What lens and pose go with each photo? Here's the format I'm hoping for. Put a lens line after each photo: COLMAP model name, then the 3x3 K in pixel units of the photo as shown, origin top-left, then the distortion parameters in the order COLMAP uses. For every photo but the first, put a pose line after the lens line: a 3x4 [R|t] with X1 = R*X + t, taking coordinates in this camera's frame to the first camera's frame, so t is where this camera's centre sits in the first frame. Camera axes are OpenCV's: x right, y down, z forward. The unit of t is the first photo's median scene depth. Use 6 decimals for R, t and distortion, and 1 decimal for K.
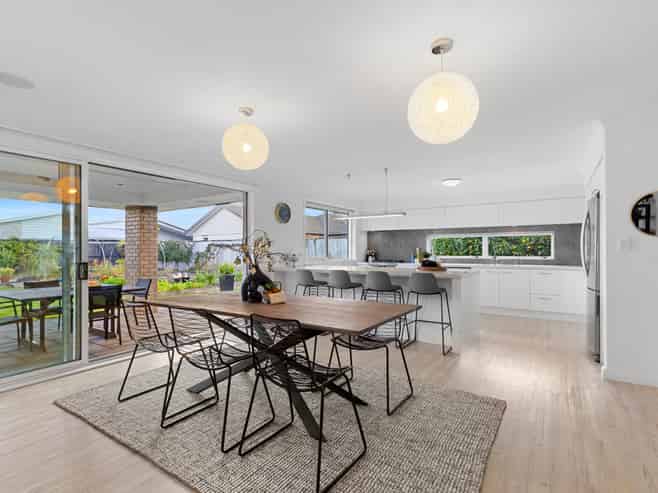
lens RADIAL K [[344.0, 0, 330.2], [0, 344.0, 246.7], [0, 0, 1]] dist [0.000559, 0.000556]
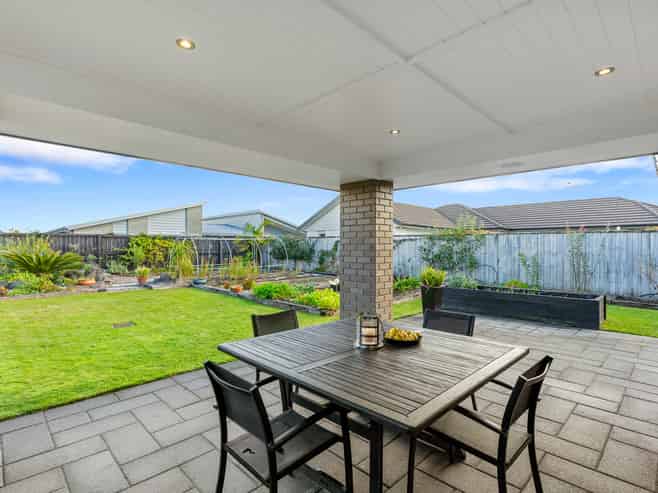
lens RADIAL K [[344.0, 0, 327.4], [0, 344.0, 246.6], [0, 0, 1]] dist [0.000559, 0.000556]
pose [[0.978183, 0.006296, -0.207647, -0.210999], [-0.004012, 0.999927, 0.011419, -0.003190], [0.207704, -0.010336, 0.978137, 0.162913]]
